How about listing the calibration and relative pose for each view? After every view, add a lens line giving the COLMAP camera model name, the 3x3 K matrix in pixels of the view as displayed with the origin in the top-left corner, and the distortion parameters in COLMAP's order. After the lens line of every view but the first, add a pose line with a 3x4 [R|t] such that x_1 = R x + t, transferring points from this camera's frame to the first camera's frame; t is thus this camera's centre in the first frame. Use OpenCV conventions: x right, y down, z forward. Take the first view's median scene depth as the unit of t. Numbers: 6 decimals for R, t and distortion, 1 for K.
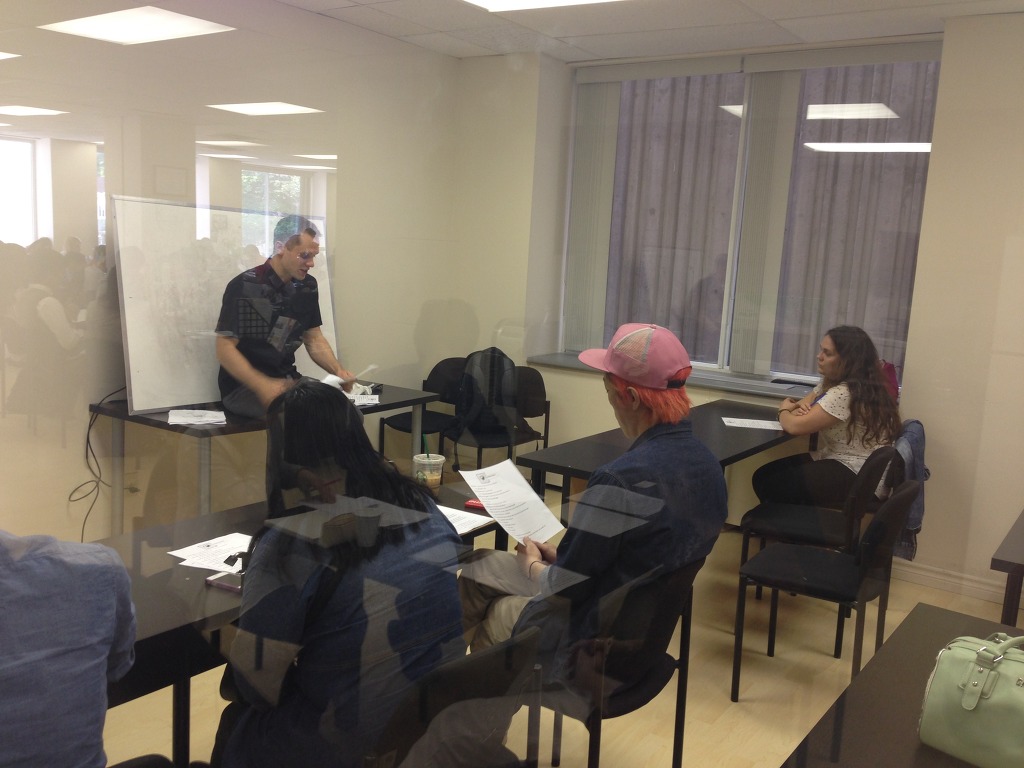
lens RADIAL K [[977.8, 0, 512.0], [0, 977.8, 384.0], [0, 0, 1]] dist [0.126745, -0.008519]
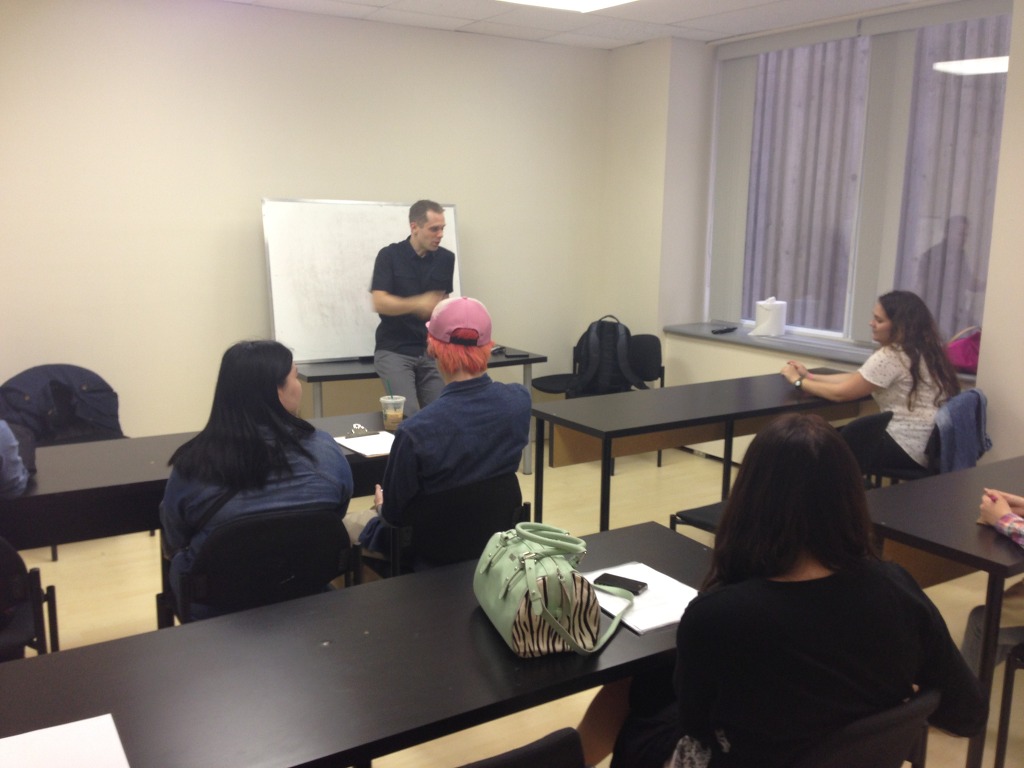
lens RADIAL K [[977.8, 0, 512.0], [0, 977.8, 384.0], [0, 0, 1]] dist [0.126745, -0.008519]
pose [[0.924505, 0.027352, -0.380187, 0.302288], [-0.018610, 0.999472, 0.026651, 0.011624], [0.380715, -0.017564, 0.924526, -0.058774]]
